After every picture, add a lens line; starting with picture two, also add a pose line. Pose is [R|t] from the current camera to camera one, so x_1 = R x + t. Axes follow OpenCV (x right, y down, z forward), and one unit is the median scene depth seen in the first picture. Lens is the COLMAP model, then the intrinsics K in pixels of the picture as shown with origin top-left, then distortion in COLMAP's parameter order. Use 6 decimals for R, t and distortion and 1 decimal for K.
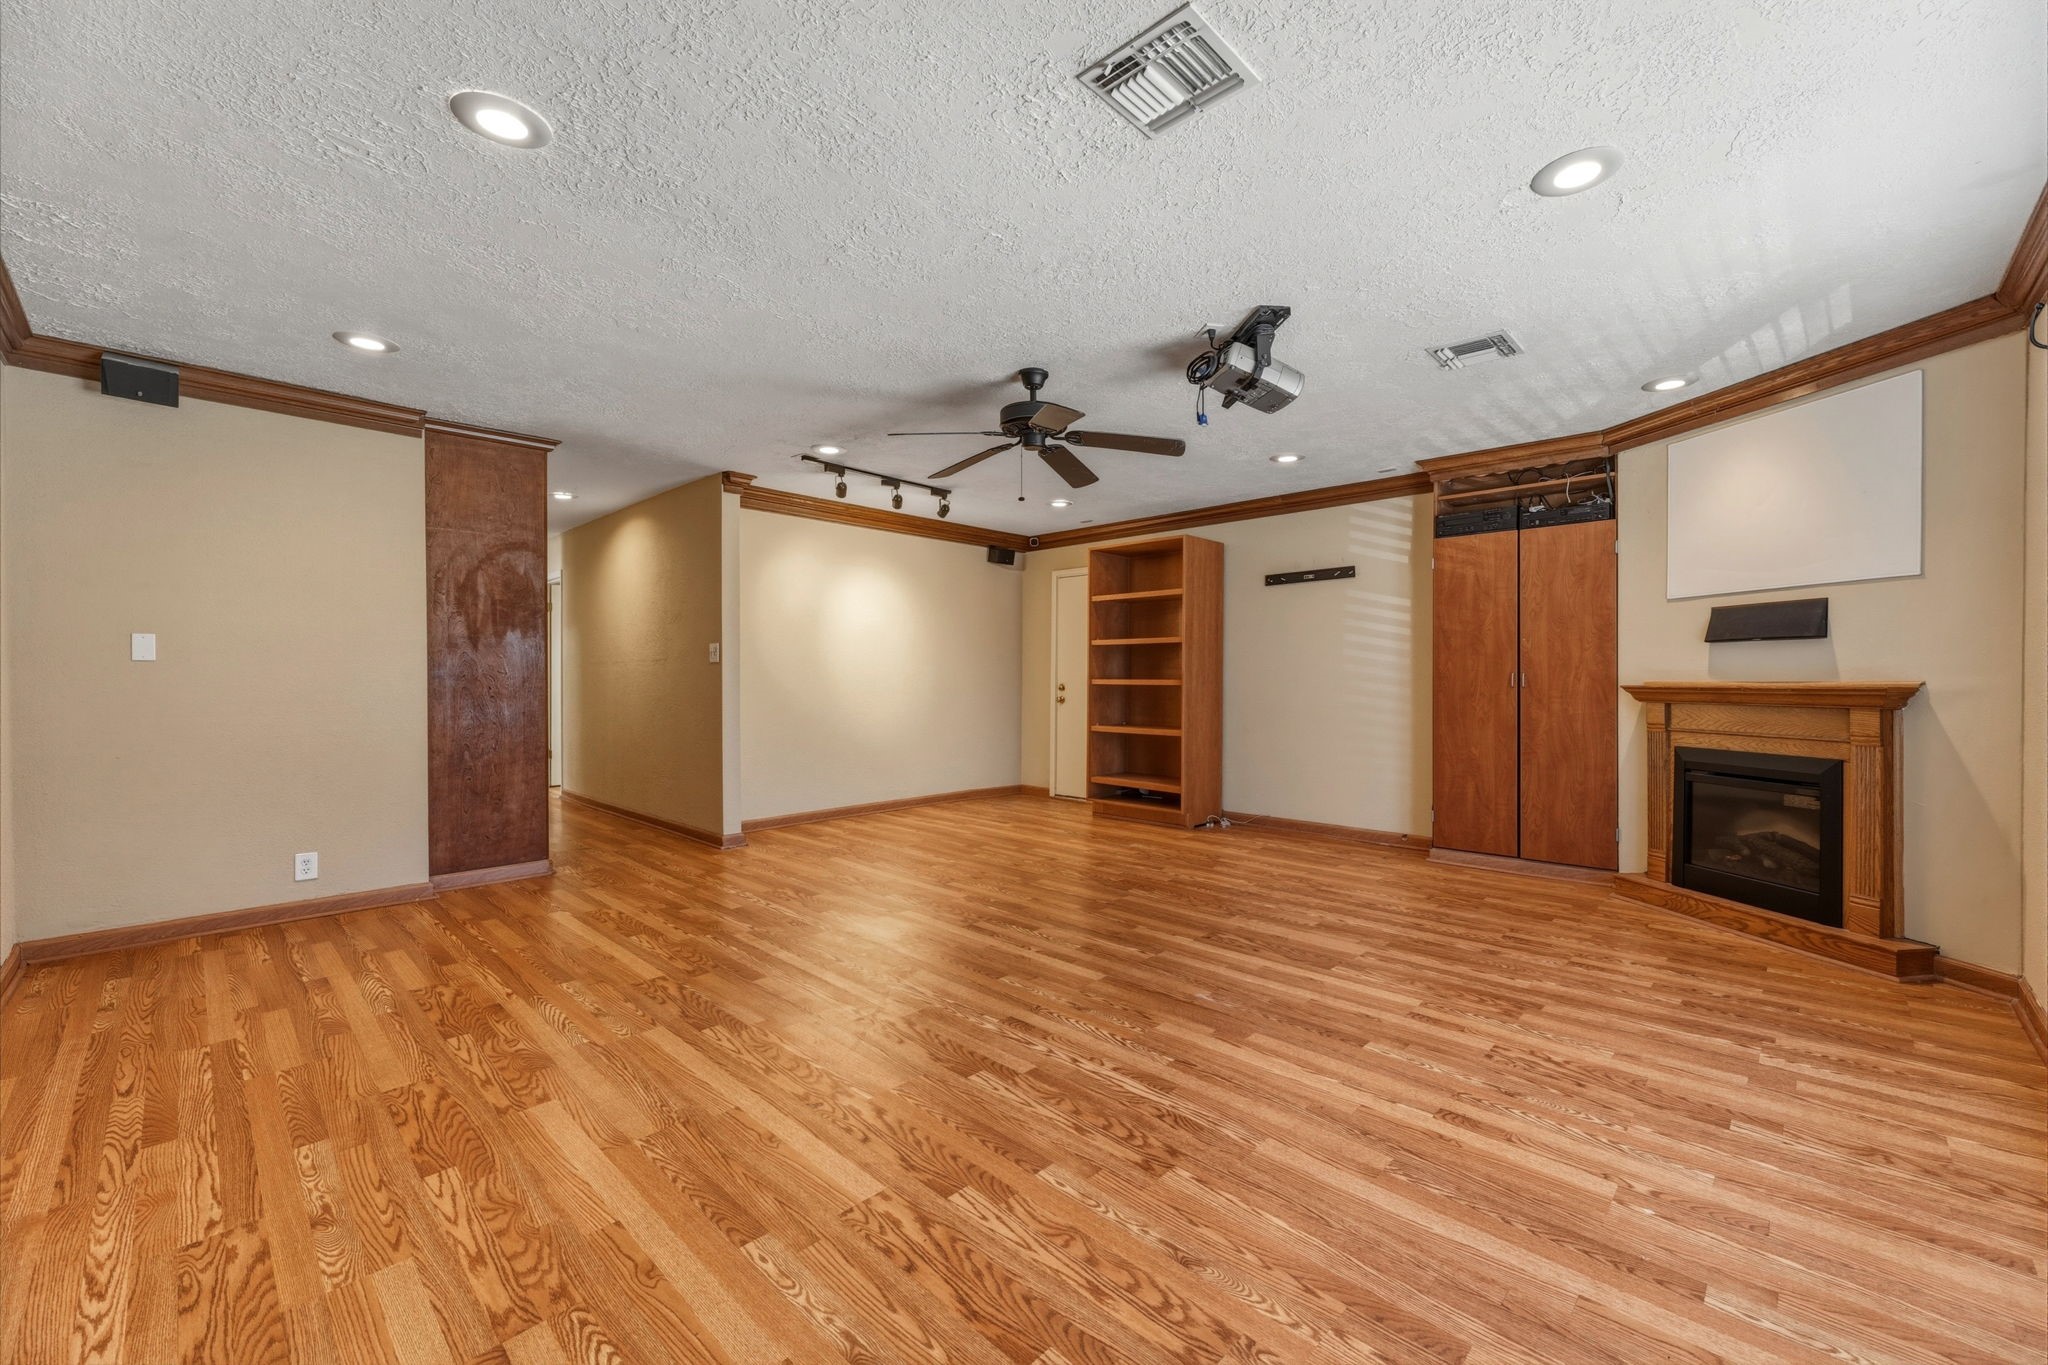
lens RADIAL K [[813.2, 0, 1028.3], [0, 813.2, 682.7], [0, 0, 1]] dist [-0.000119, -0.000033]
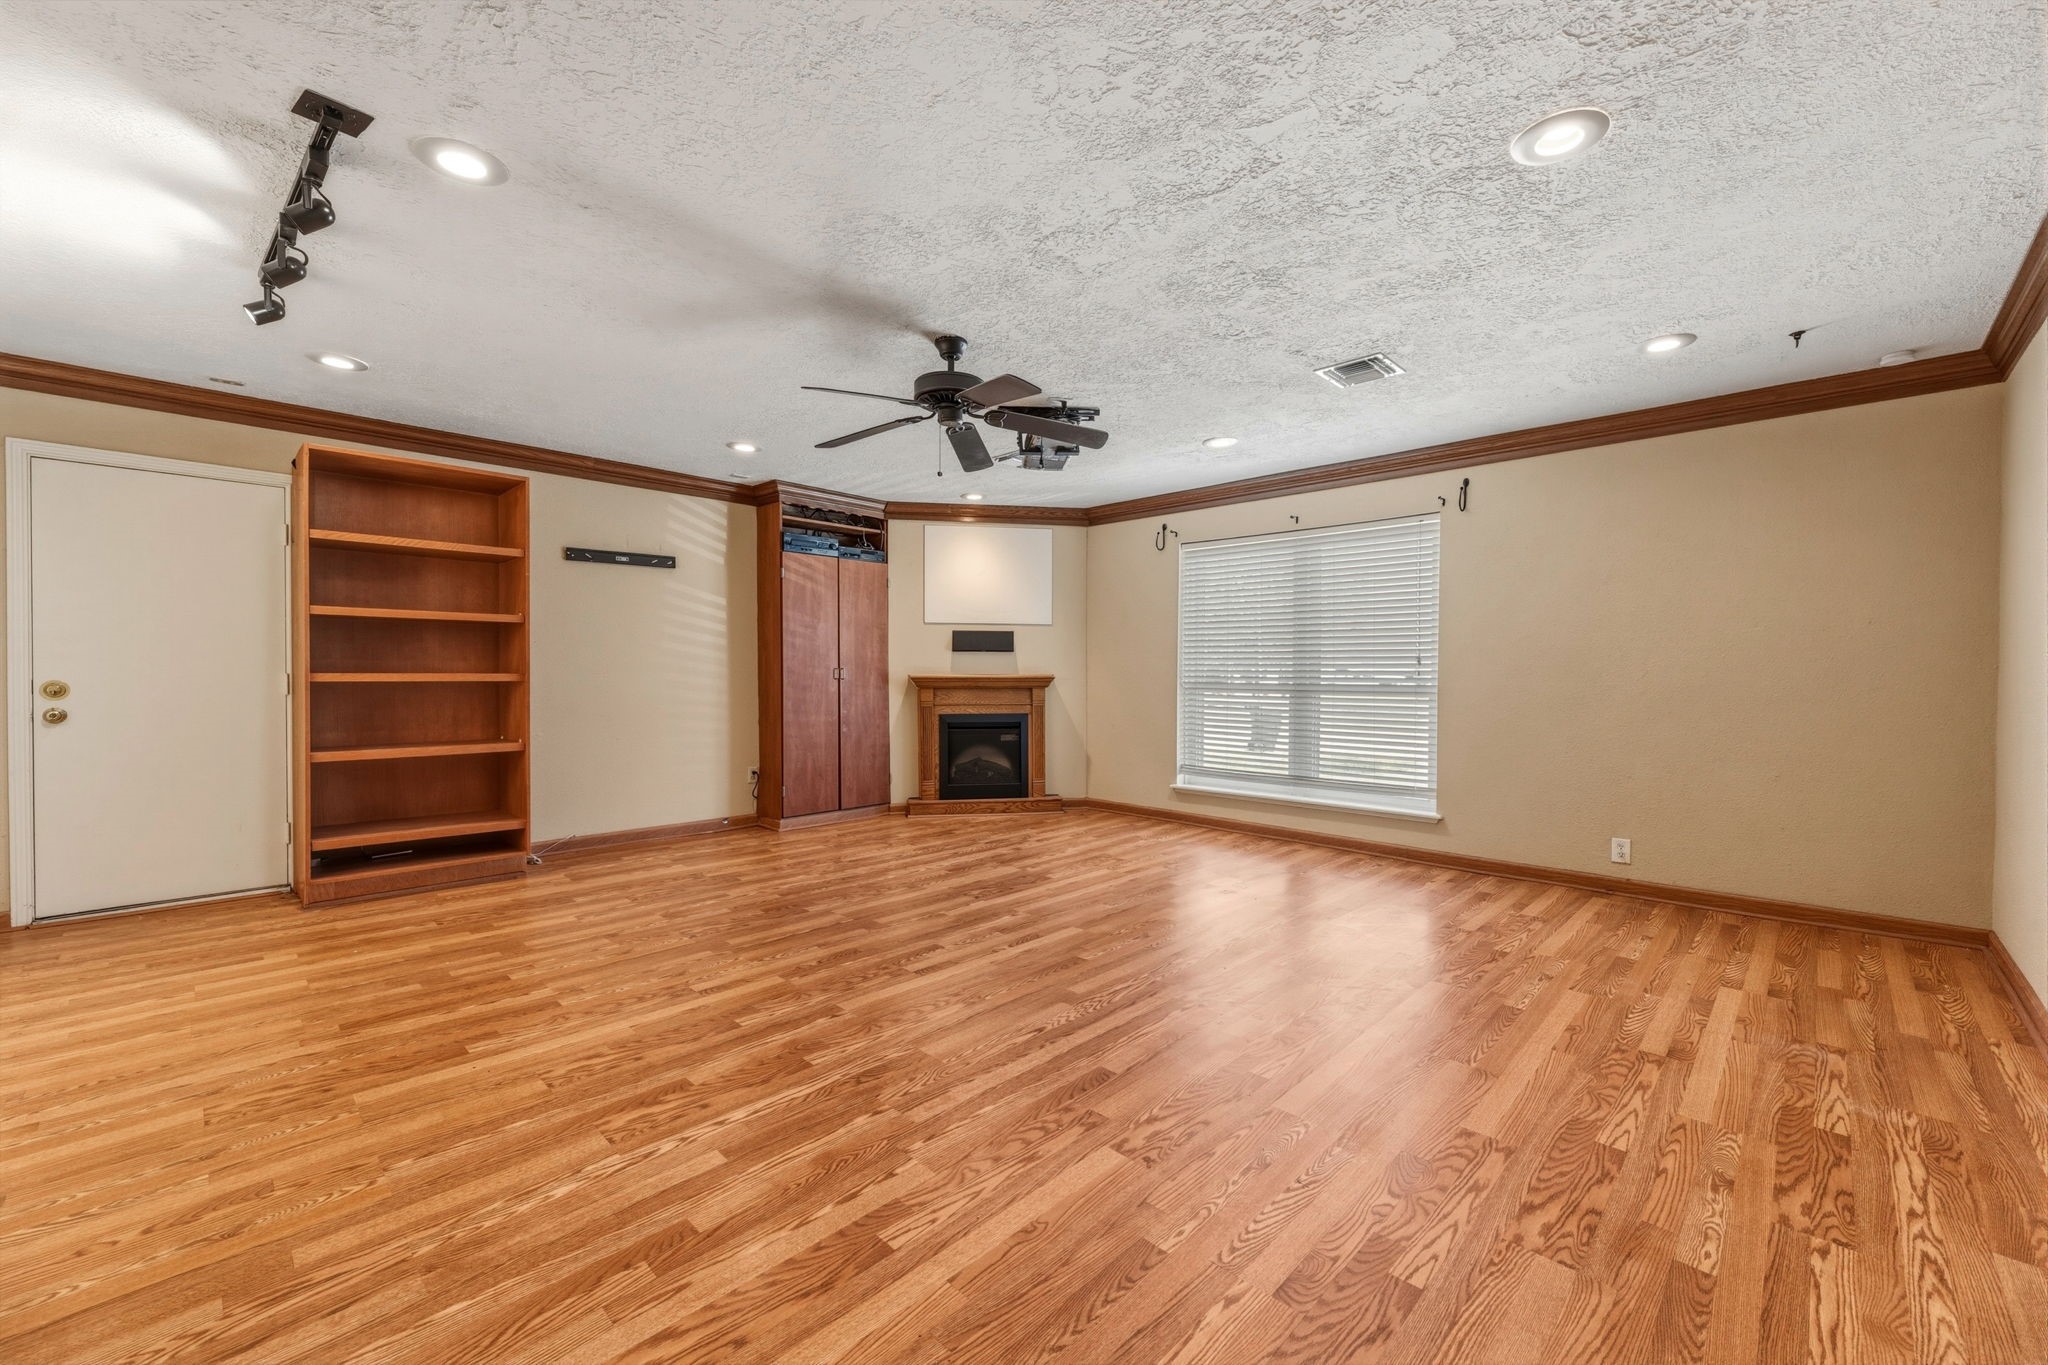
lens RADIAL K [[813.2, 0, 1028.3], [0, 813.2, 682.7], [0, 0, 1]] dist [-0.000119, -0.000033]
pose [[0.008822, -0.013745, 0.999867, -0.939461], [0.002751, 0.999902, 0.013722, -0.007688], [-0.999957, 0.002630, 0.008859, 0.922380]]
